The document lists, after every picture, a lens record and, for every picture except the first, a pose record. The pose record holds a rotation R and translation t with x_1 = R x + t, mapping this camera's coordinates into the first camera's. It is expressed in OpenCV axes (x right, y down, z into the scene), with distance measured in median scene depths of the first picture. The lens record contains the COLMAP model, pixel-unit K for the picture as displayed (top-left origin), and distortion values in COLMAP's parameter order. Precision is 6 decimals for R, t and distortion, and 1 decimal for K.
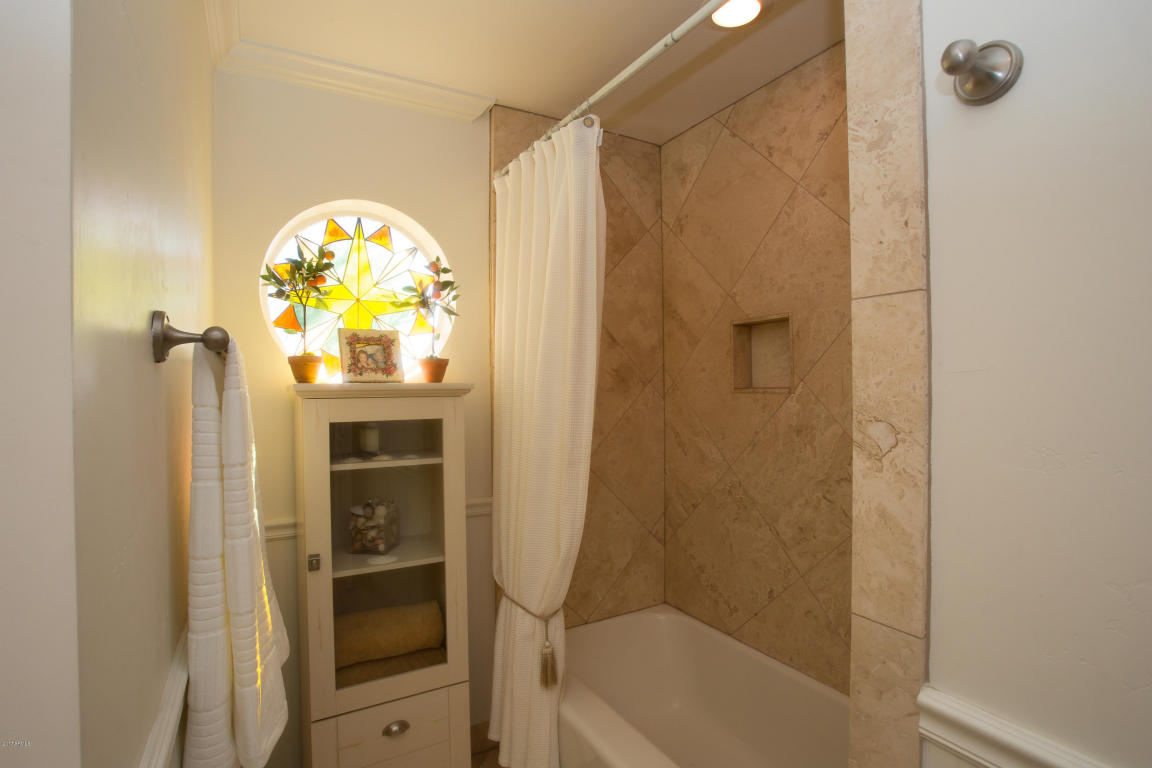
lens RADIAL K [[569.7, 0, 573.8], [0, 569.7, 388.1], [0, 0, 1]] dist [-0.055903, 0.000404]
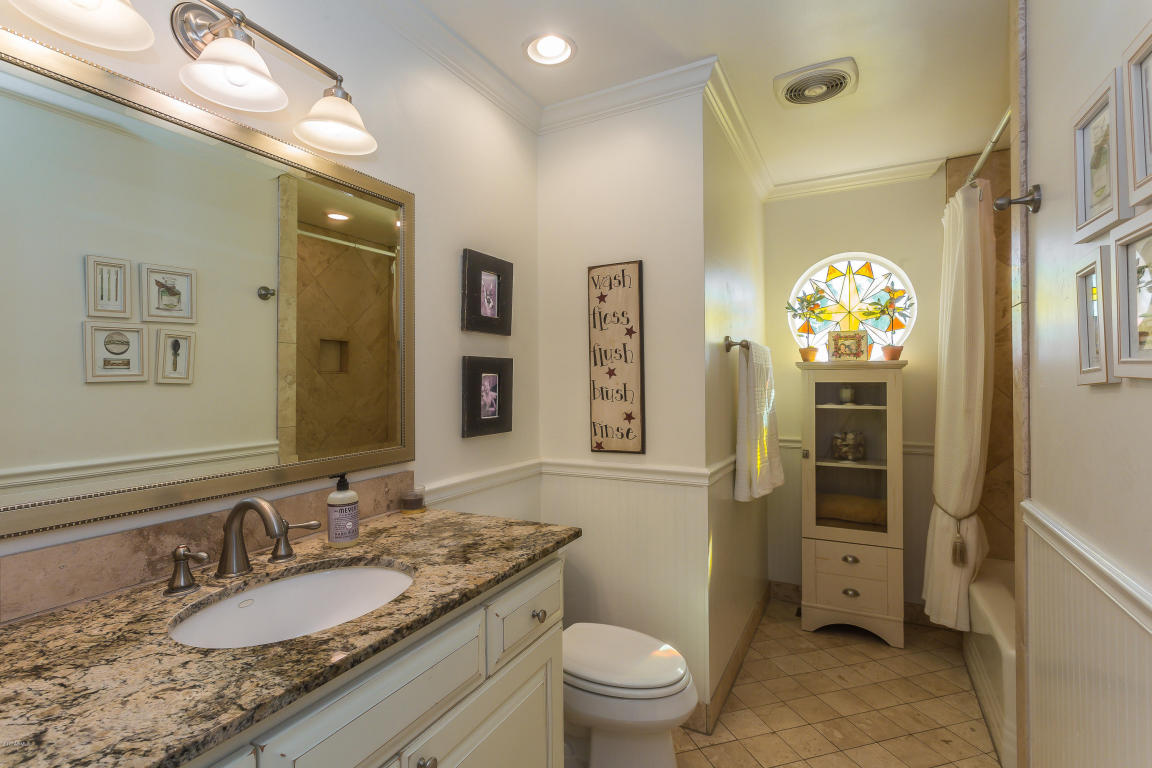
lens RADIAL K [[555.9, 0, 559.0], [0, 555.9, 378.6], [0, 0, 1]] dist [0.001876, 0.000544]
pose [[0.533122, 0.002243, -0.846036, 0.619906], [-0.005619, 0.999984, -0.000889, 0.048647], [0.846020, 0.005228, 0.533126, -0.656376]]
